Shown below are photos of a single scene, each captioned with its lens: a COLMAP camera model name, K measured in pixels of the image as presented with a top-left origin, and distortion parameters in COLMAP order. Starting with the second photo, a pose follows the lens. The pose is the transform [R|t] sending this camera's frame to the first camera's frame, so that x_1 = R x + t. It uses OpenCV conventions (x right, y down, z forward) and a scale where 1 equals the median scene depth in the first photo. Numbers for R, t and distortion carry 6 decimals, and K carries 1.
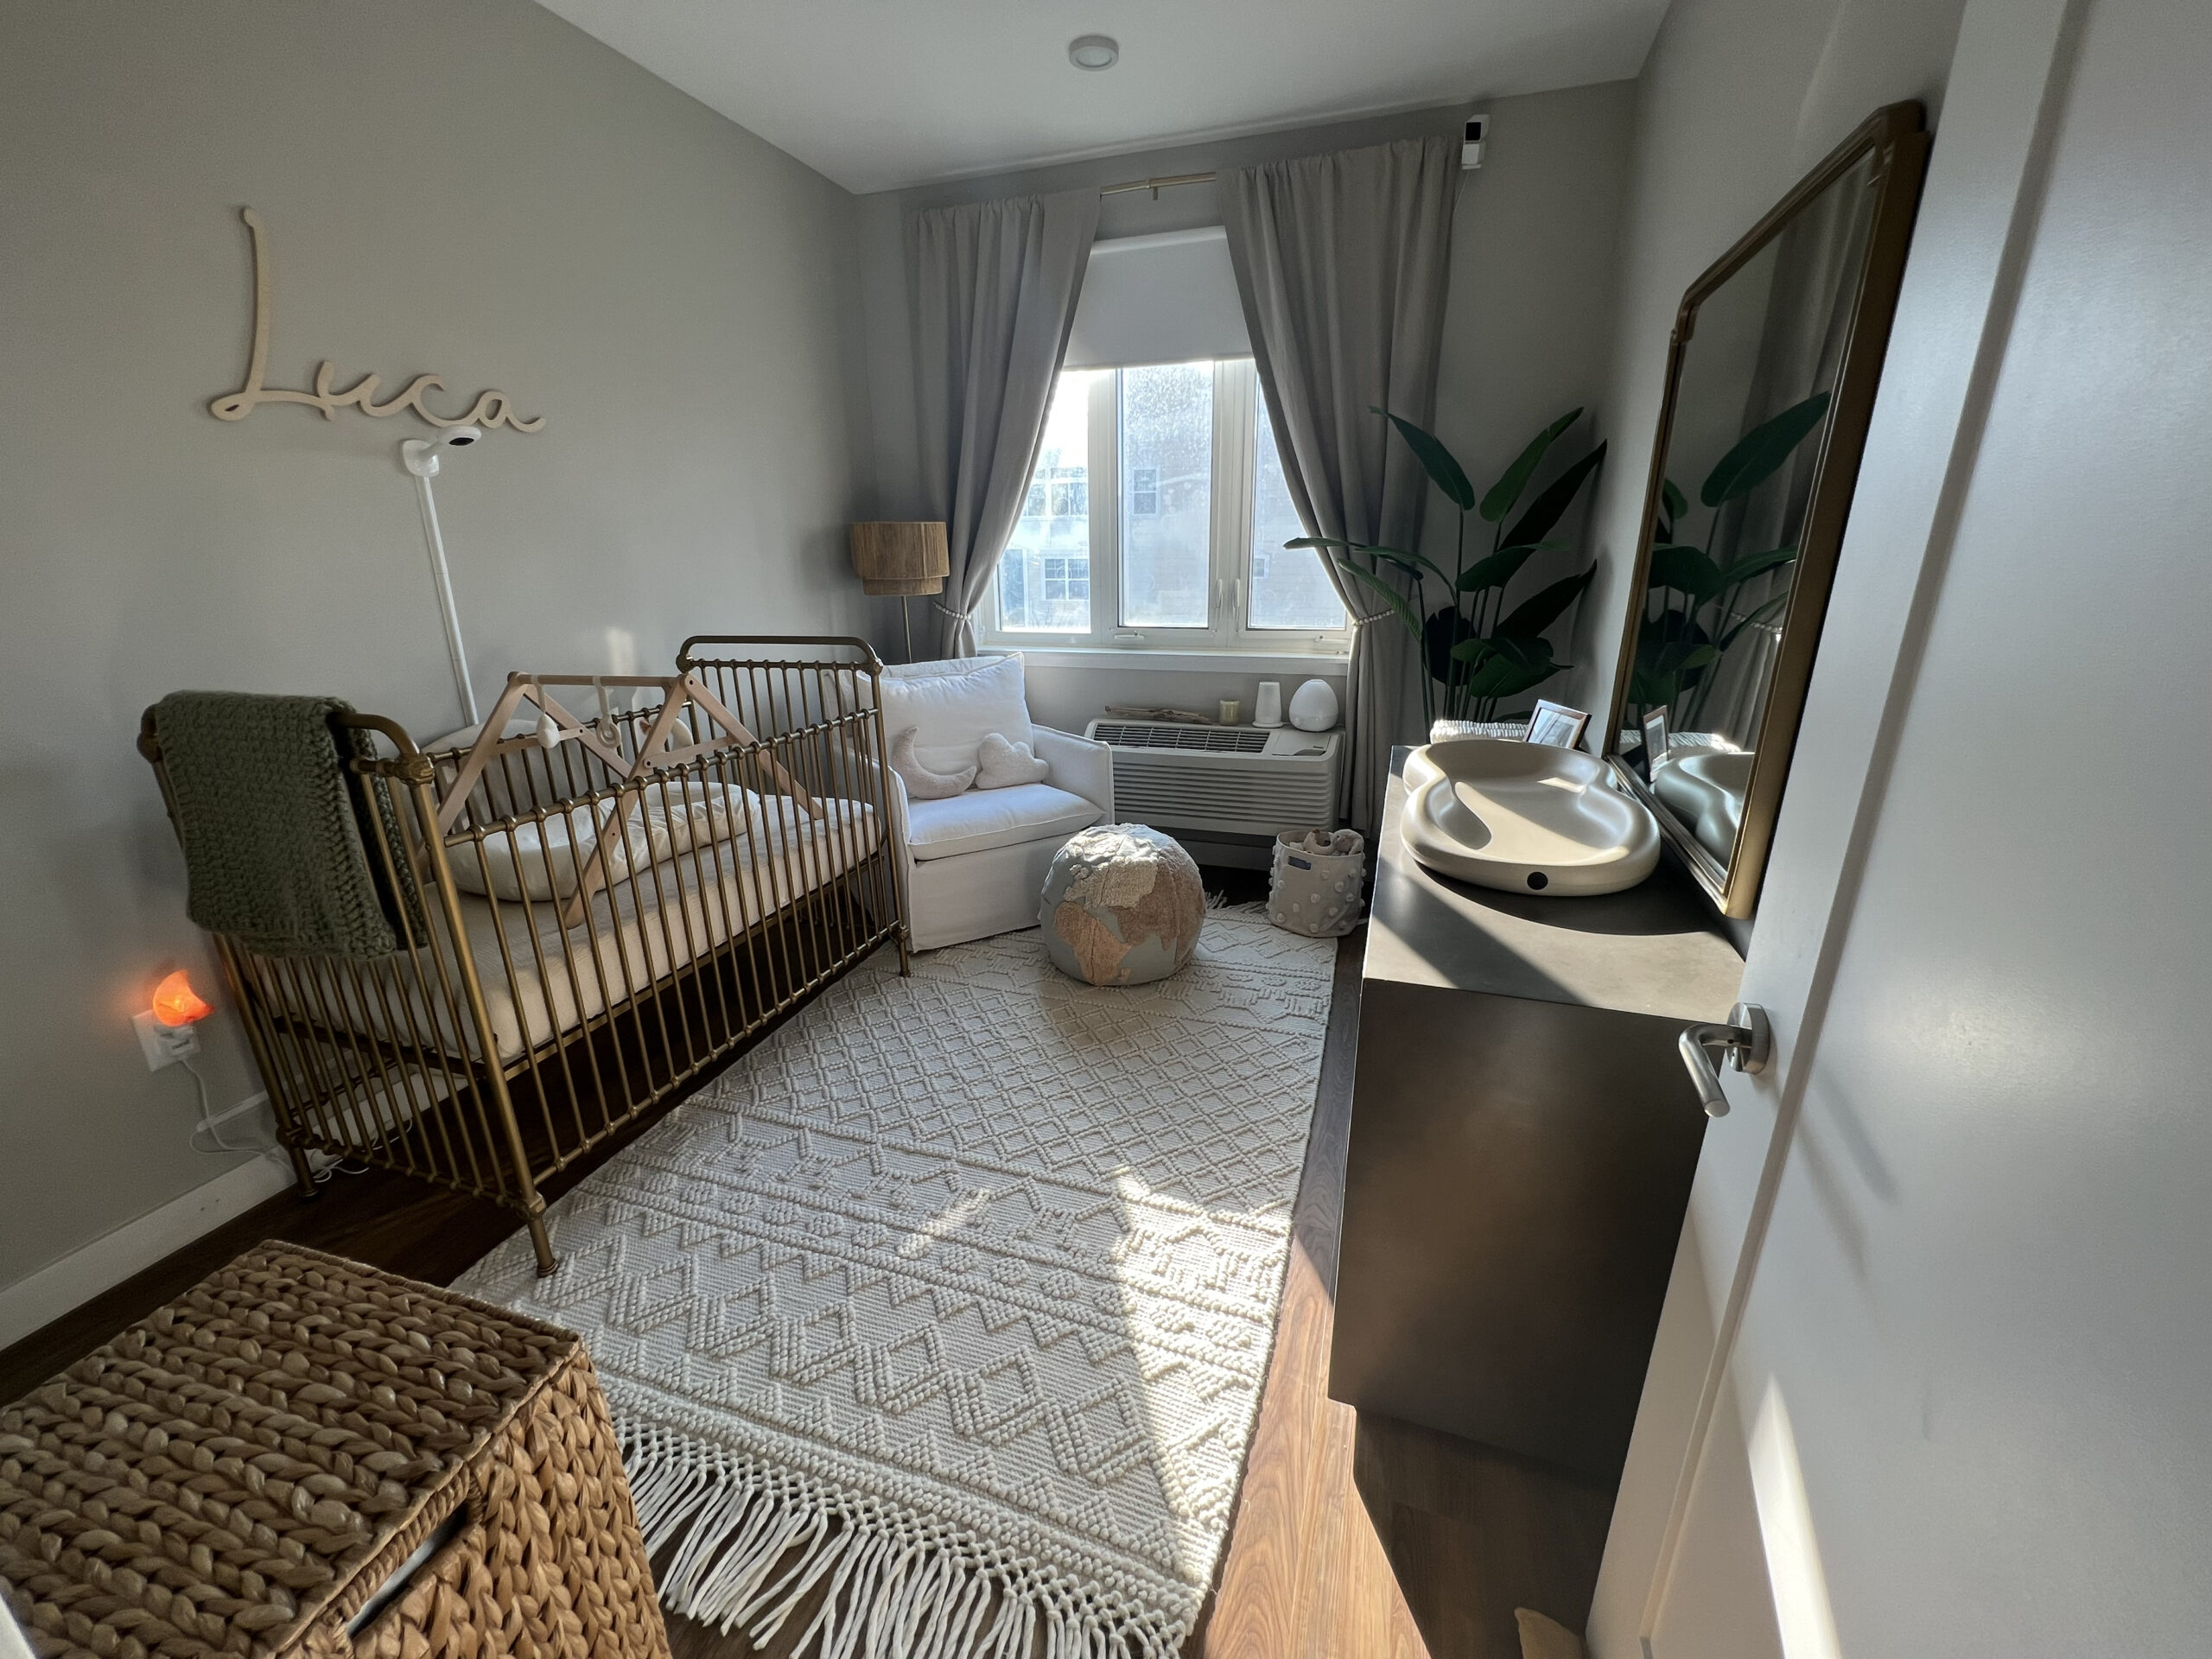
lens RADIAL K [[881.0, 0, 1109.2], [0, 881.0, 826.1], [0, 0, 1]] dist [-0.016108, -0.000087]
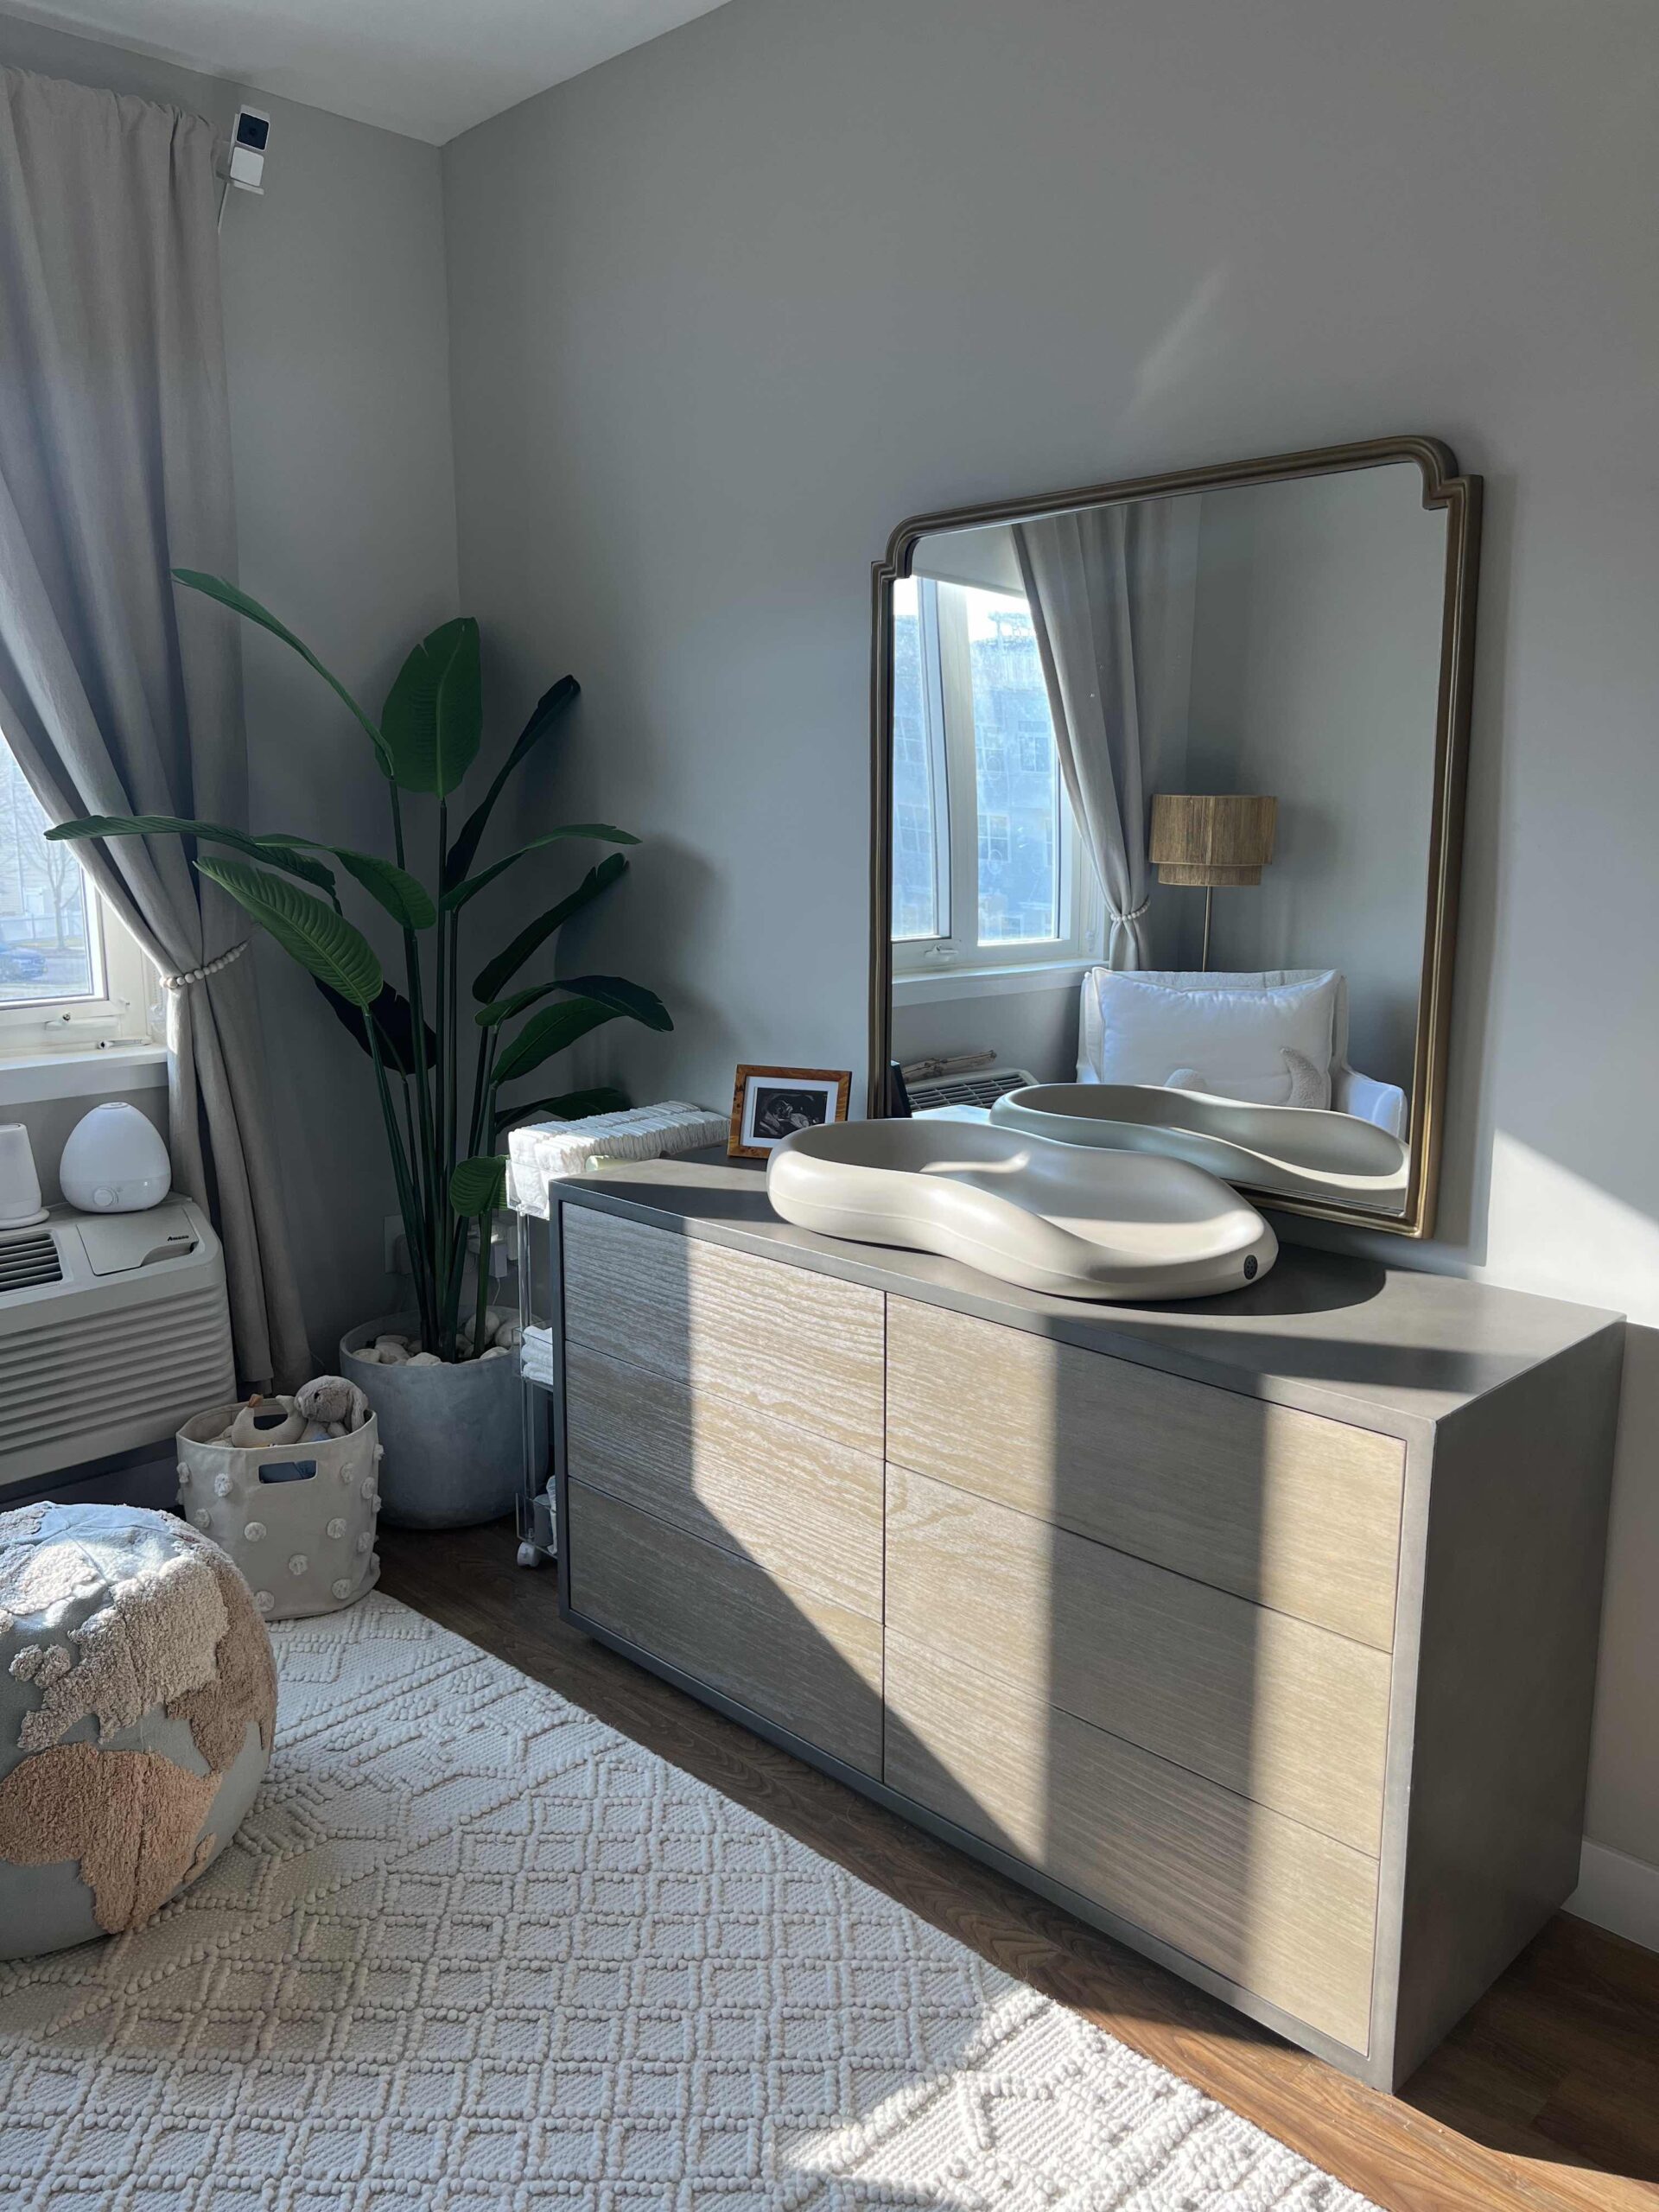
lens RADIAL K [[1661.7, 0, 831.3], [0, 1661.7, 1093.3], [0, 0, 1]] dist [0.008799, -0.015278]
pose [[0.446835, -0.143319, 0.883062, -0.411904], [0.267593, 0.963304, 0.020939, -0.093667], [-0.853658, 0.226945, 0.468789, 0.264025]]
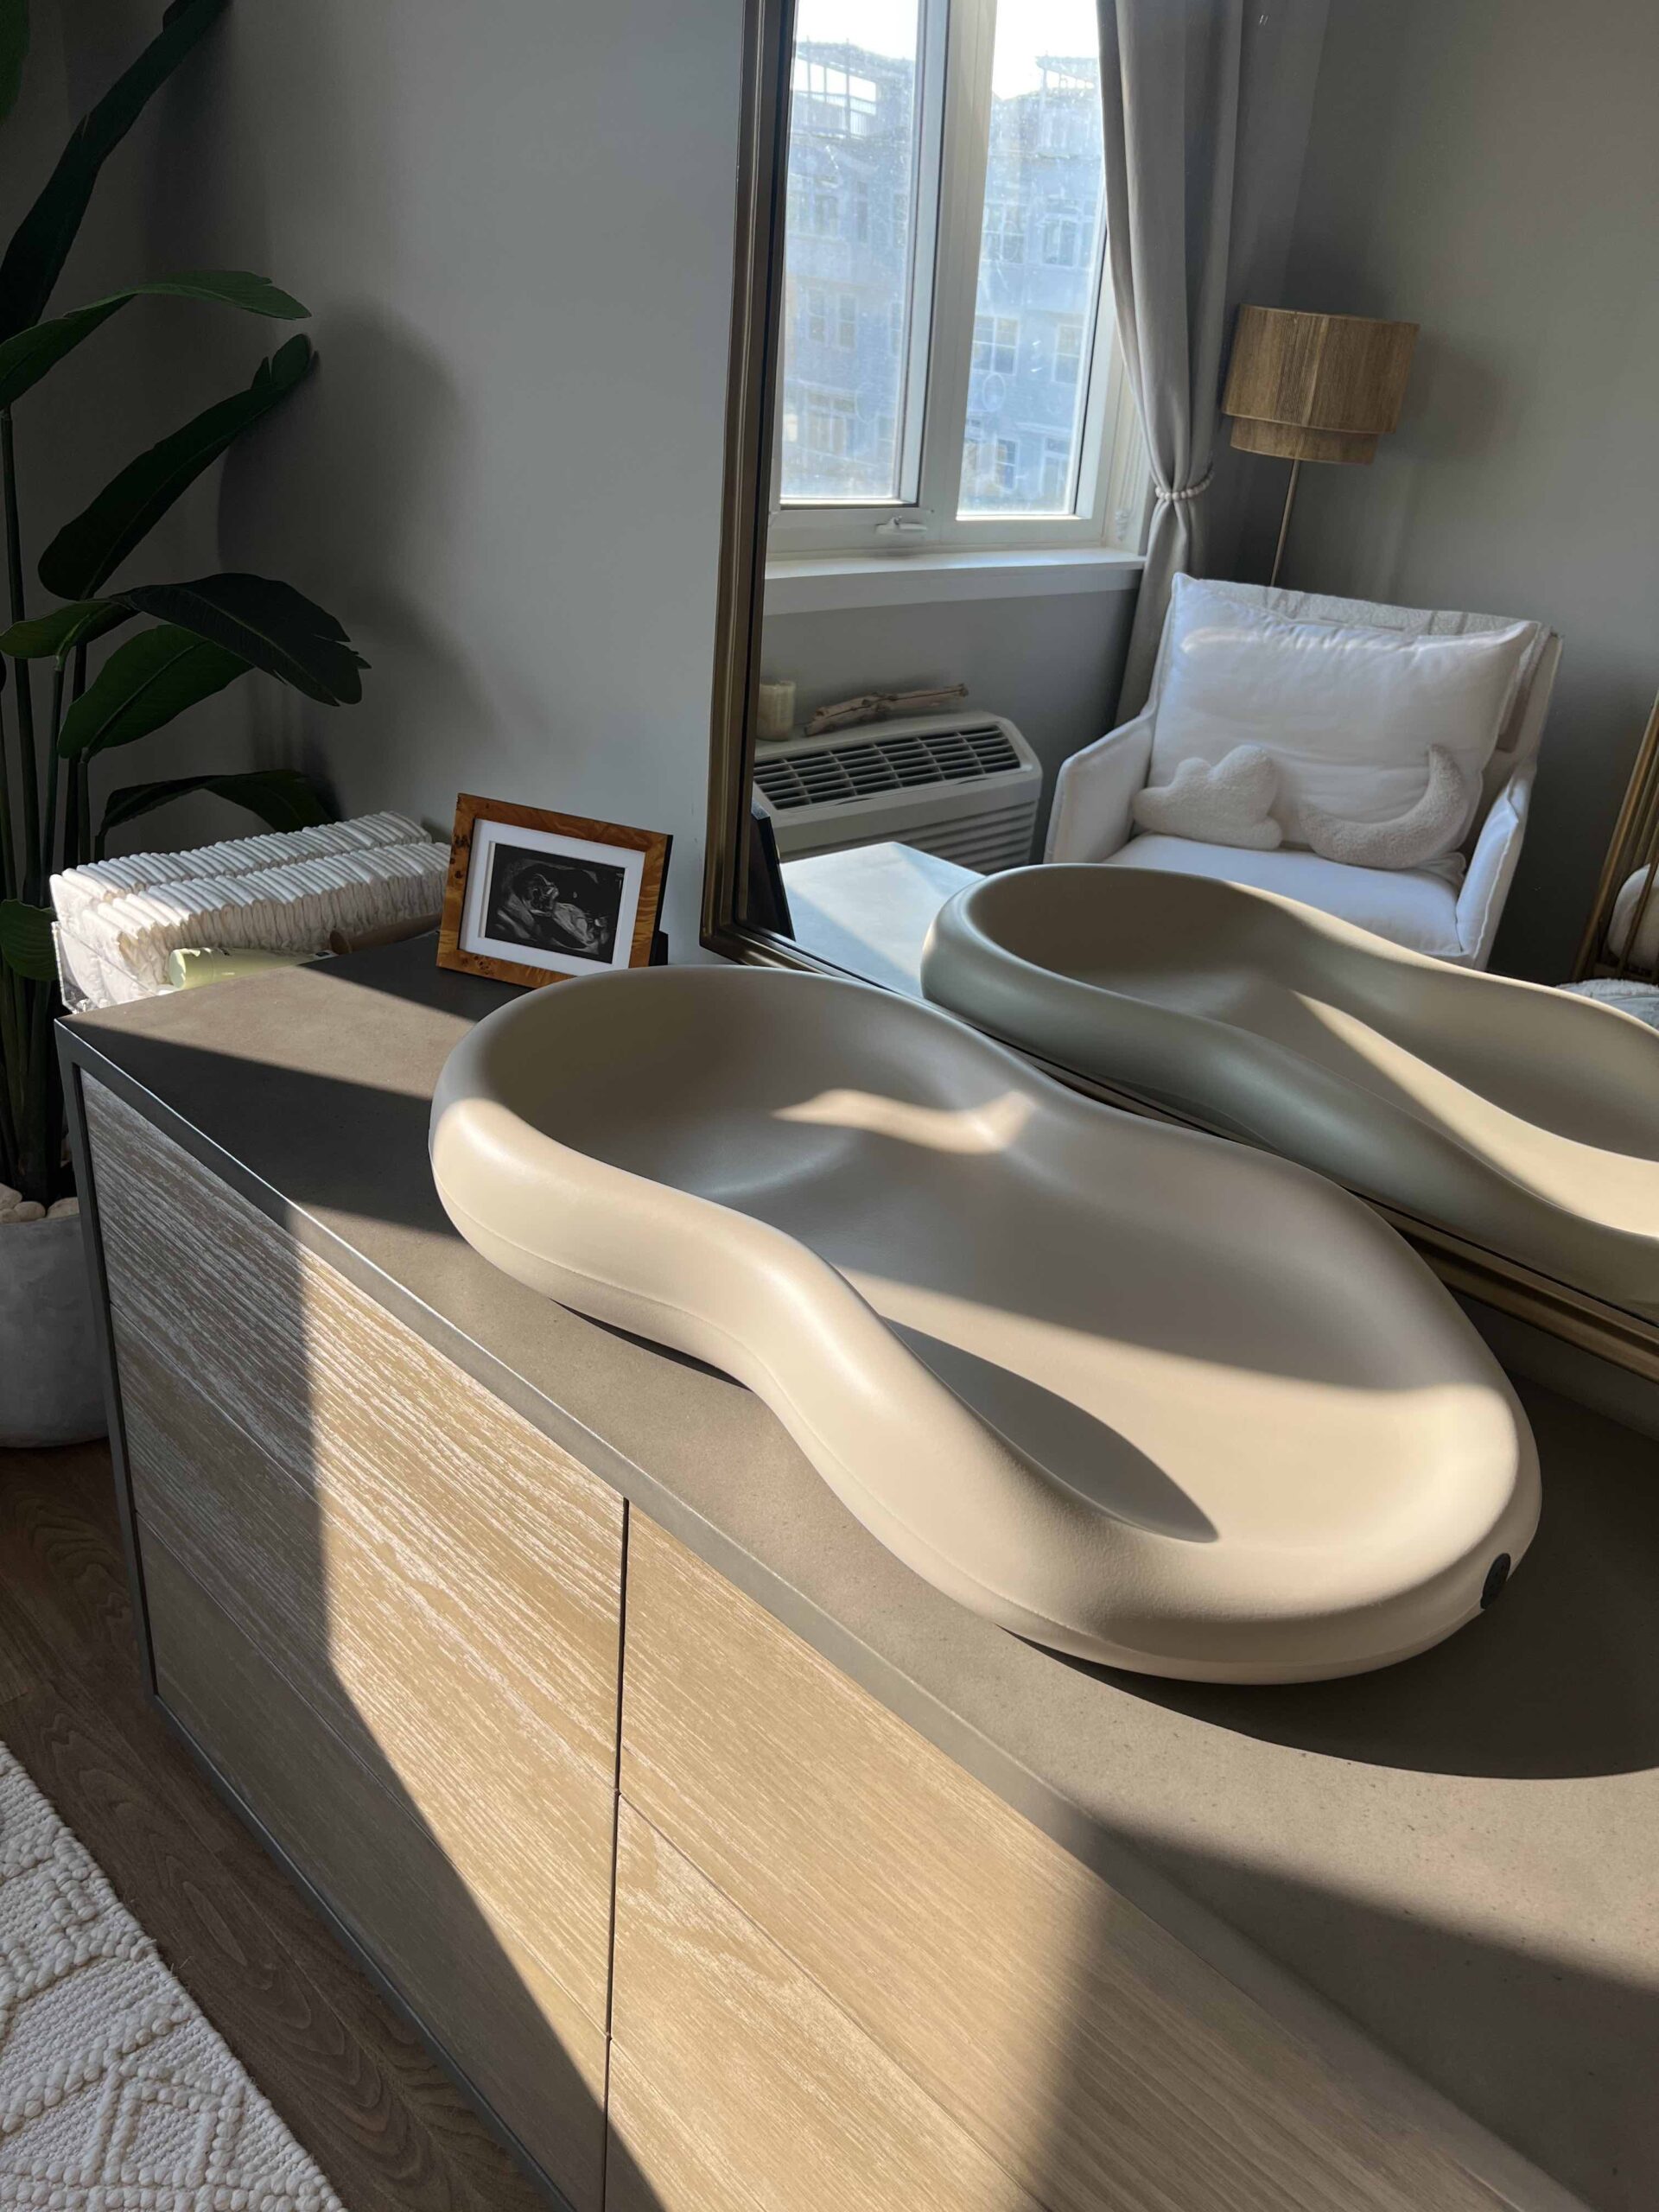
lens RADIAL K [[1661.7, 0, 827.3], [0, 1661.7, 1121.7], [0, 0, 1]] dist [0.008799, -0.015278]
pose [[0.444171, -0.359696, 0.820567, -0.024516], [0.189987, 0.932856, 0.306078, -0.139642], [-0.875567, 0.019946, 0.482685, 0.404536]]
